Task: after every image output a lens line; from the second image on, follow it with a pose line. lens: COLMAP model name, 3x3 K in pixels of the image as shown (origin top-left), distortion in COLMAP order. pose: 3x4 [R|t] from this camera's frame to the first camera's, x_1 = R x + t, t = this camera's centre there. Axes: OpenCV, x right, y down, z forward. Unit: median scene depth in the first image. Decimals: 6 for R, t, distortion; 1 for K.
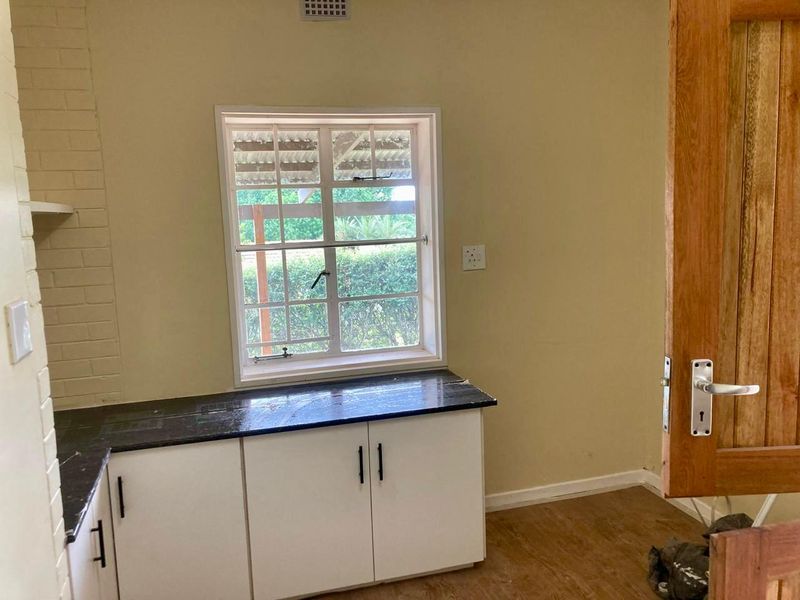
lens RADIAL K [[656.6, 0, 398.2], [0, 656.6, 300.0], [0, 0, 1]] dist [0.047086, -0.032652]
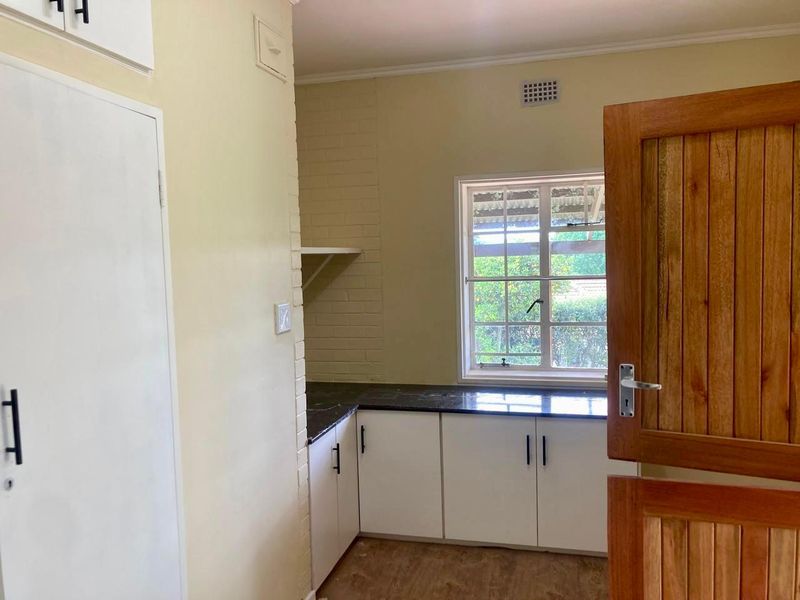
lens RADIAL K [[656.6, 0, 402.2], [0, 656.6, 301.9], [0, 0, 1]] dist [0.047086, -0.032652]
pose [[0.864241, 0.049798, -0.500607, 0.729959], [-0.071623, 0.997132, -0.024459, 0.023284], [0.497953, 0.056993, 0.865329, -0.510143]]
